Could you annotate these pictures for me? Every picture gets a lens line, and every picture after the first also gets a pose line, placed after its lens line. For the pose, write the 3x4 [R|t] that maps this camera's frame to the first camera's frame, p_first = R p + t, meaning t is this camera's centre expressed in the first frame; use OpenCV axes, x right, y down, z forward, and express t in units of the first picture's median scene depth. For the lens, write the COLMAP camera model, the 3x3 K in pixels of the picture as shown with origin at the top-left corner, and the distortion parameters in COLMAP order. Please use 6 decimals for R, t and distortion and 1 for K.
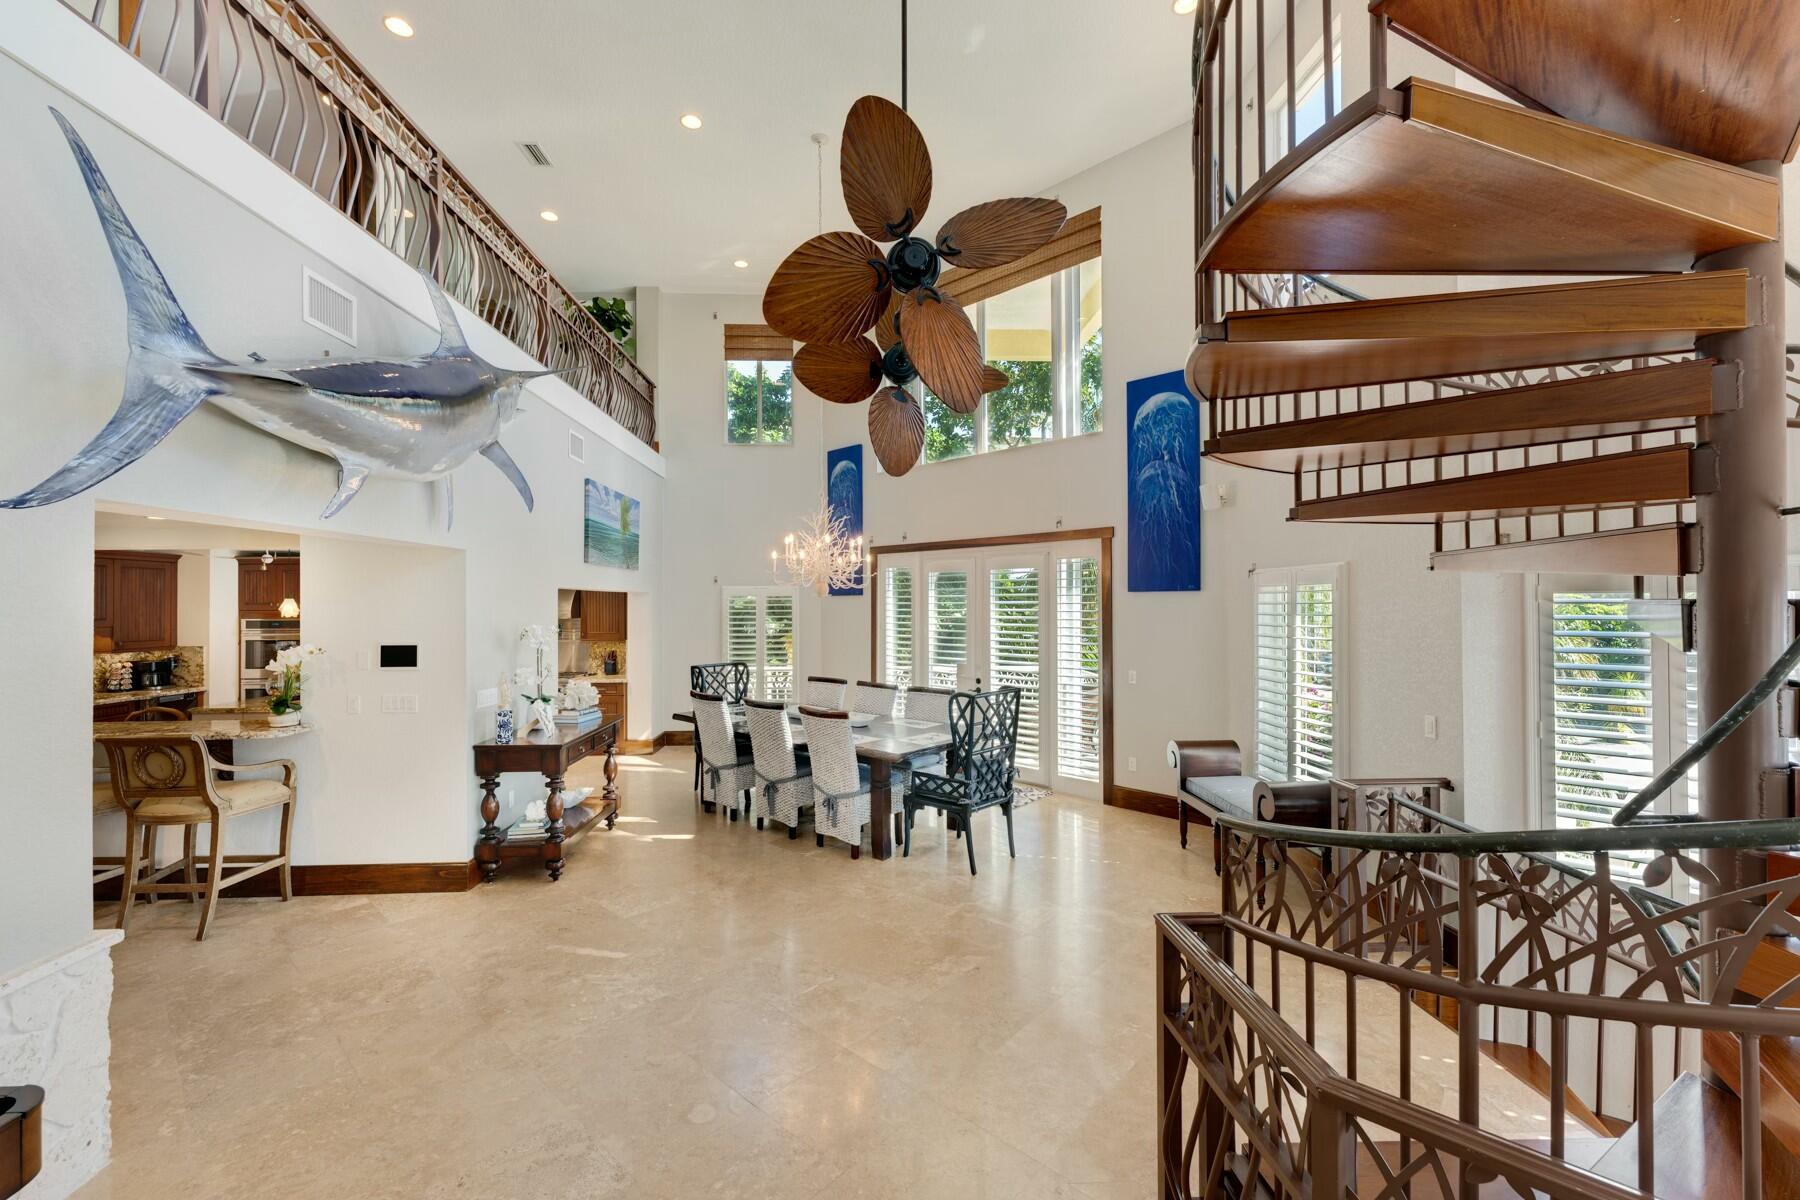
lens RADIAL K [[730.5, 0, 901.0], [0, 730.5, 595.4], [0, 0, 1]] dist [-0.001537, -0.000351]
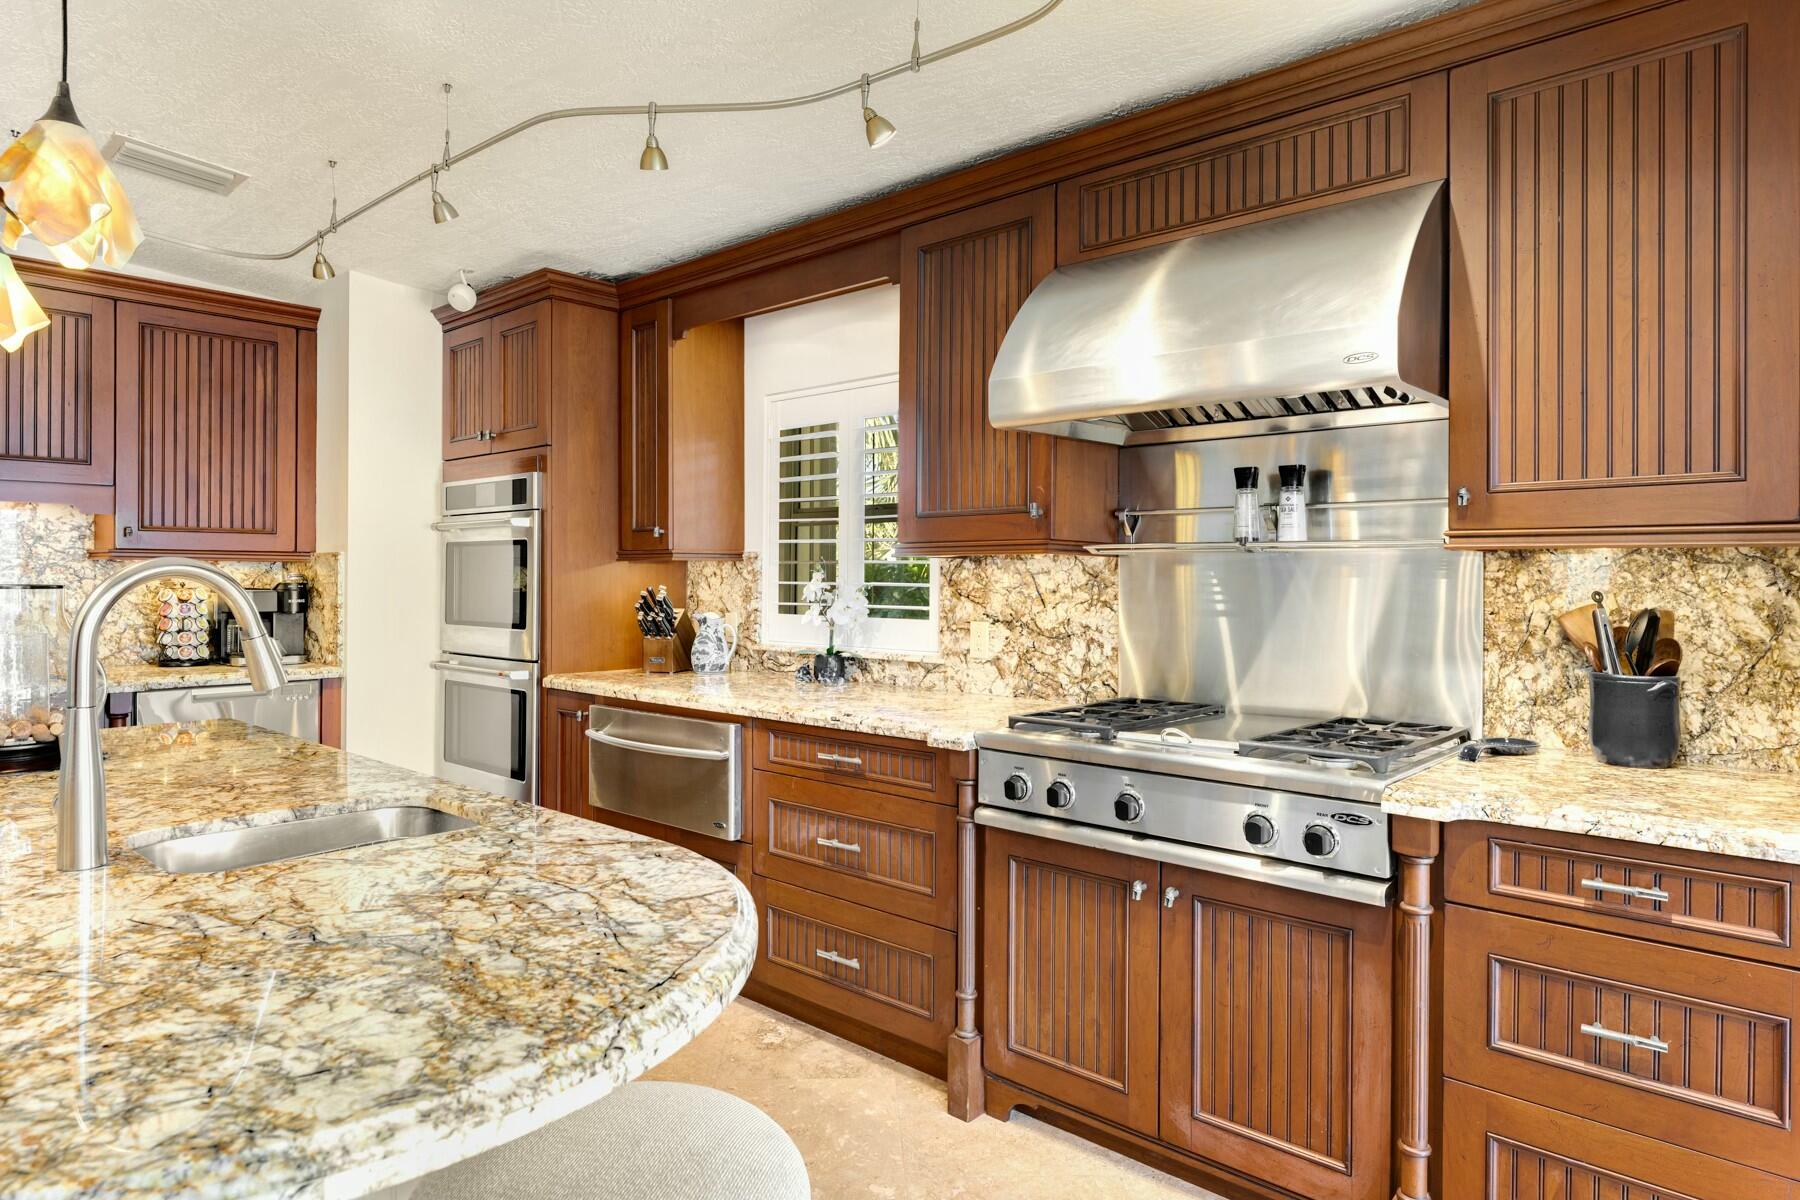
lens RADIAL K [[1050.0, 0, 901.6], [0, 1050.0, 579.6], [0, 0, 1]] dist [-0.005629, -0.001865]
pose [[0.702277, 0.010963, -0.711819, -0.522882], [0.000868, 0.999867, 0.016256, 0.098520], [0.711903, -0.012034, 0.702175, 1.099585]]
